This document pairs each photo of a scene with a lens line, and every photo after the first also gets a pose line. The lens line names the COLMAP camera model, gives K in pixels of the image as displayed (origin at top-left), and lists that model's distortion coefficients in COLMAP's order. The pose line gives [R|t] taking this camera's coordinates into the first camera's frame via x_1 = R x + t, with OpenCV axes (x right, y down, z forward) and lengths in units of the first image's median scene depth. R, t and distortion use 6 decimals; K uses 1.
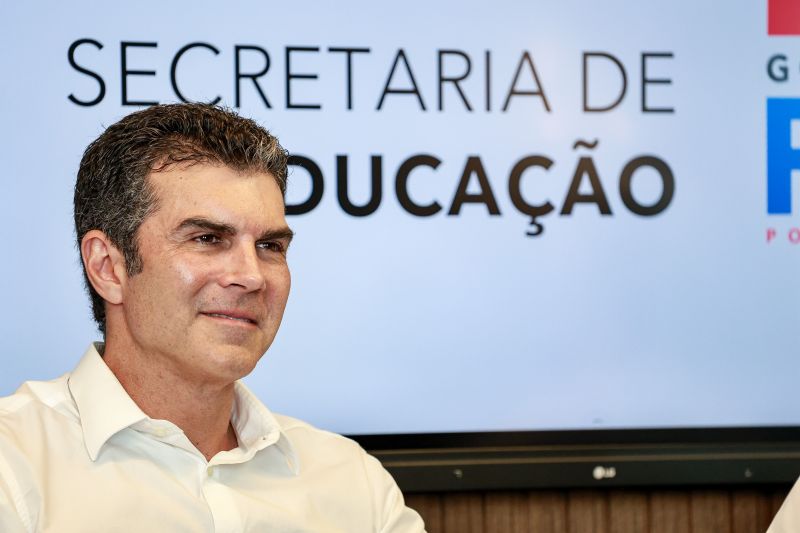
lens RADIAL K [[4298.0, 0, 400.0], [0, 4298.0, 266.5], [0, 0, 1]] dist [1.788729, 11.755356]
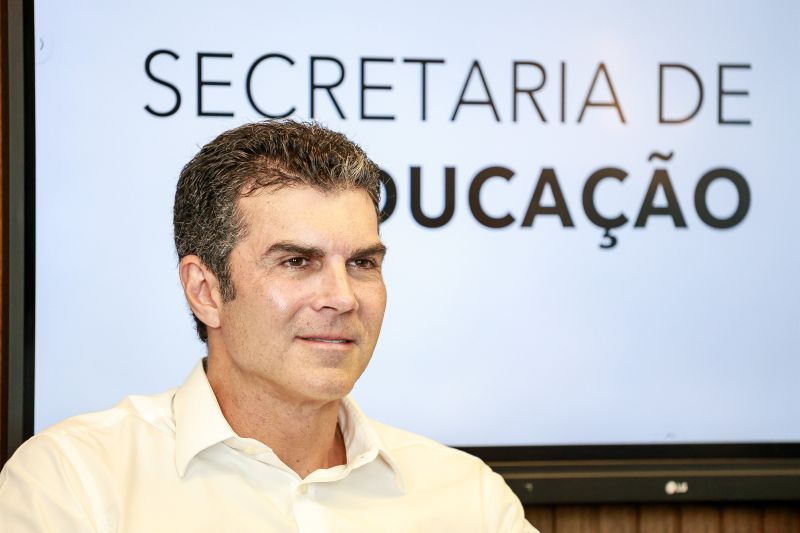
lens RADIAL K [[4971.3, 0, 443.4], [0, 4971.3, 268.5], [0, 0, 1]] dist [2.583620, -3.978886]
pose [[0.999949, 0.010054, -0.000289, -0.006515], [-0.010052, 0.999925, 0.006951, -0.010353], [0.000359, -0.006948, 0.999976, -0.153121]]
